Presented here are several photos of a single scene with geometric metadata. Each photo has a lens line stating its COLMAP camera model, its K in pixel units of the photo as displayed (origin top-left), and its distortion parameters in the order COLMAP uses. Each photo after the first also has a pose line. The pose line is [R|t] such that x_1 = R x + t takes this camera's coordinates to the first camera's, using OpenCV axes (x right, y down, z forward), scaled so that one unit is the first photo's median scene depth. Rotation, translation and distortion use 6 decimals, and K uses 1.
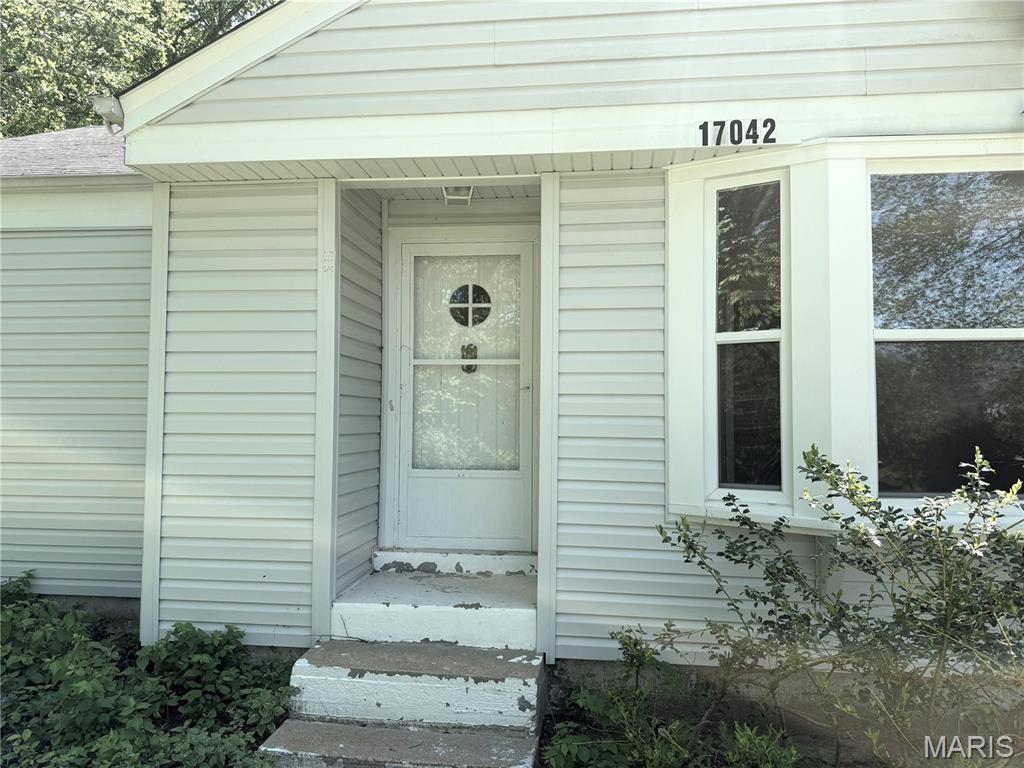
lens RADIAL K [[750.8, 0, 512.0], [0, 750.8, 384.0], [0, 0, 1]] dist [0.058721, -0.001226]
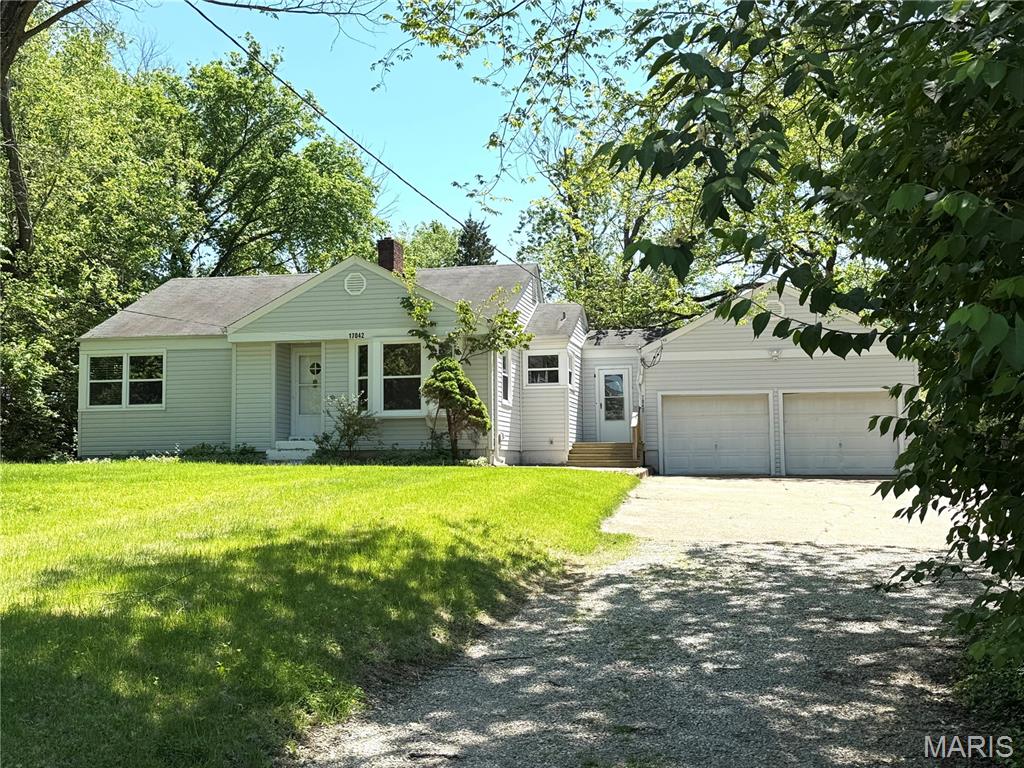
lens RADIAL K [[1144.3, 0, 512.0], [0, 1144.3, 384.0], [0, 0, 1]] dist [0.144404, 0.012301]
pose [[0.995658, -0.020618, -0.090777, 1.665216], [0.017504, 0.999235, -0.034976, 0.211025], [0.091429, 0.033235, 0.995257, -5.274474]]
